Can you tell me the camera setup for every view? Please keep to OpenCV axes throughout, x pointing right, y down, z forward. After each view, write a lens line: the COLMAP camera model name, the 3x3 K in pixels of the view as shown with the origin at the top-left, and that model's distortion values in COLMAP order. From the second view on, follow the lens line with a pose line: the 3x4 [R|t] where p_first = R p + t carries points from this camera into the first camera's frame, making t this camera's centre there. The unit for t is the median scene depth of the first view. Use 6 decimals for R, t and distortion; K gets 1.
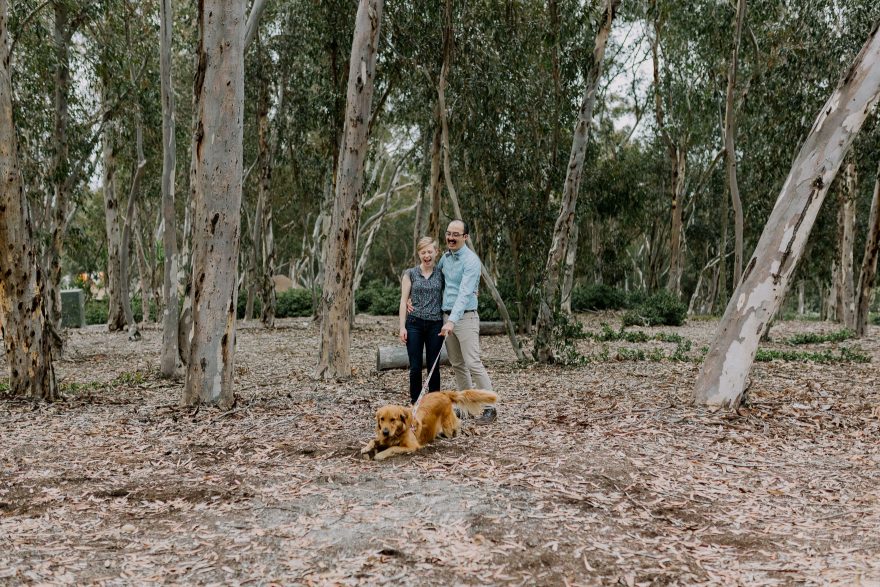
lens RADIAL K [[925.3, 0, 439.5], [0, 925.3, 305.0], [0, 0, 1]] dist [0.005628, -0.010315]
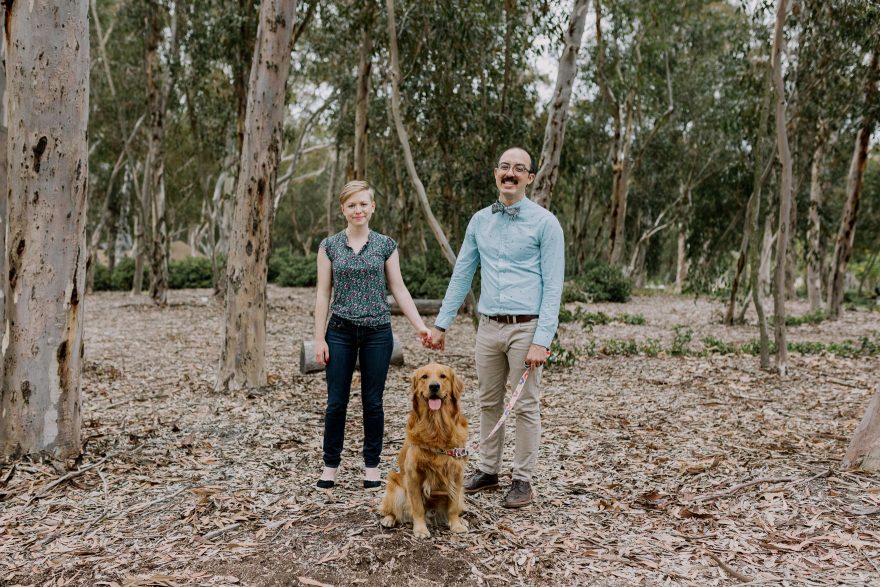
lens RADIAL K [[925.3, 0, 439.5], [0, 925.3, 305.0], [0, 0, 1]] dist [0.005628, -0.010315]
pose [[0.994653, 0.003440, 0.103216, -0.021052], [-0.006944, 0.999411, 0.033604, -0.005878], [-0.103040, -0.034141, 0.994091, 0.156950]]
